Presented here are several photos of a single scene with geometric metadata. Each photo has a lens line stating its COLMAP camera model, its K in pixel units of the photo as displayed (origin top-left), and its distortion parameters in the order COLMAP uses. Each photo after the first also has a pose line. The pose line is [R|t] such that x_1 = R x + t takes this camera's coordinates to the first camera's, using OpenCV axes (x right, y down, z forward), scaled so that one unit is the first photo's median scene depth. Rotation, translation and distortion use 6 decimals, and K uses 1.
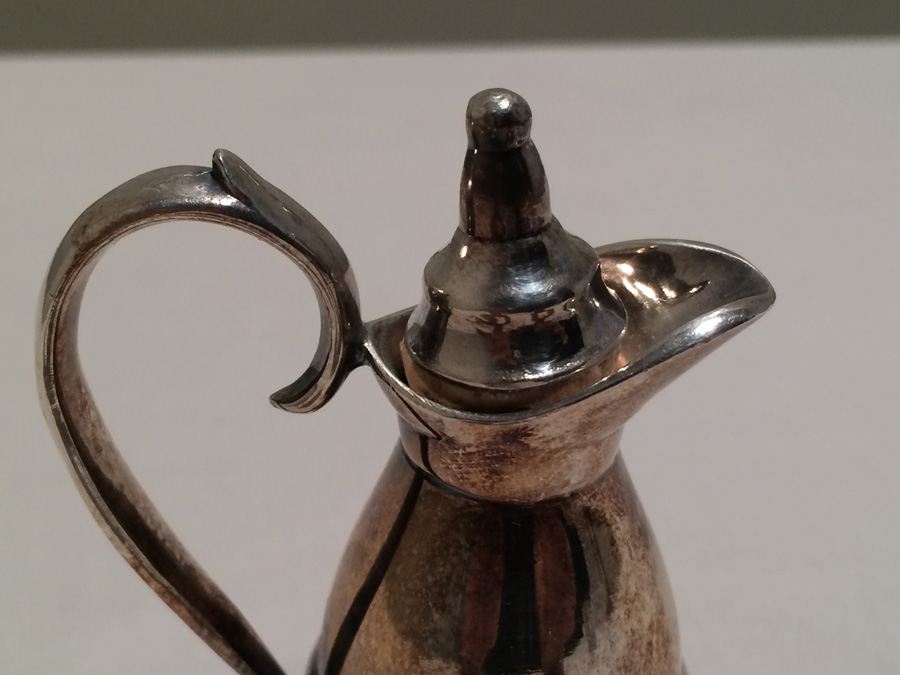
lens RADIAL K [[1251.0, 0, 450.0], [0, 1251.0, 337.5], [0, 0, 1]] dist [-0.009568, -0.039394]
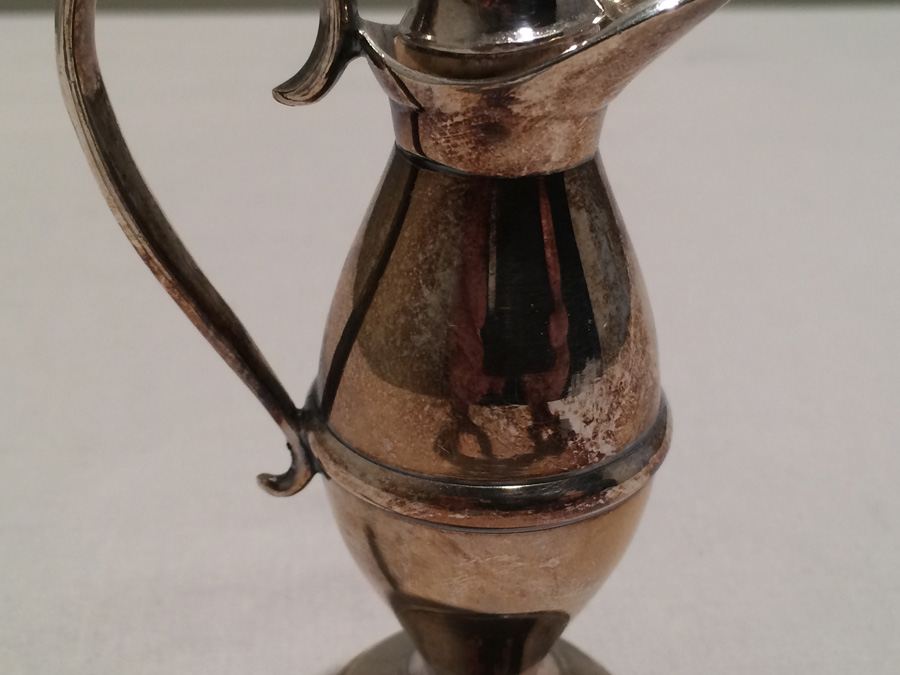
lens RADIAL K [[1251.0, 0, 450.0], [0, 1251.0, 337.5], [0, 0, 1]] dist [-0.009568, -0.039394]
pose [[0.999941, 0.004518, -0.009912, 0.020910], [-0.004575, 0.999973, -0.005690, 0.277543], [0.009886, 0.005735, 0.999935, -0.072571]]
